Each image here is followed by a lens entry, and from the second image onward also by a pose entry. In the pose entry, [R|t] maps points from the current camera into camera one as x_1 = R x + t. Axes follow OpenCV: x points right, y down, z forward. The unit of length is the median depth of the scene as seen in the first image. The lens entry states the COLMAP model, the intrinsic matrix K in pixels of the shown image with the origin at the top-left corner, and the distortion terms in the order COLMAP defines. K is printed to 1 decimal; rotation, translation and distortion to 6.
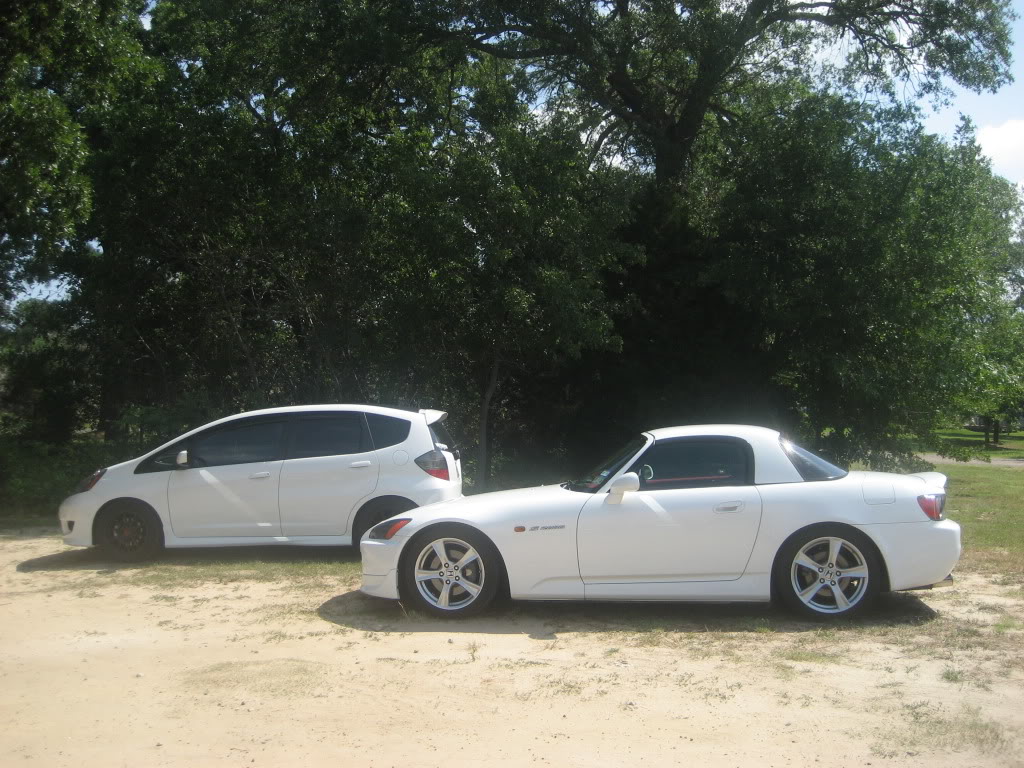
lens RADIAL K [[1046.3, 0, 511.8], [0, 1046.3, 385.2], [0, 0, 1]] dist [-0.081512, 0.000000]
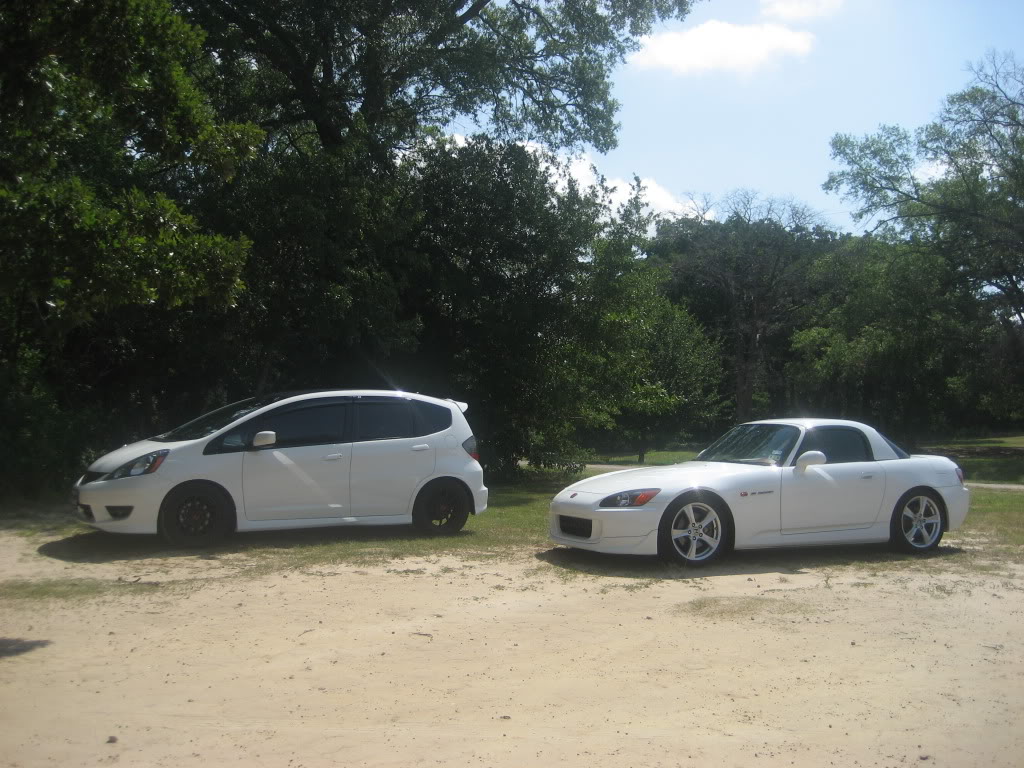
lens RADIAL K [[1046.3, 0, 511.7], [0, 1046.3, 381.8], [0, 0, 1]] dist [-0.081512, 0.000000]
pose [[0.833169, 0.052091, 0.550559, -0.938418], [-0.046628, 0.998626, -0.023922, 0.042642], [-0.551049, -0.005740, 0.834453, 0.085605]]
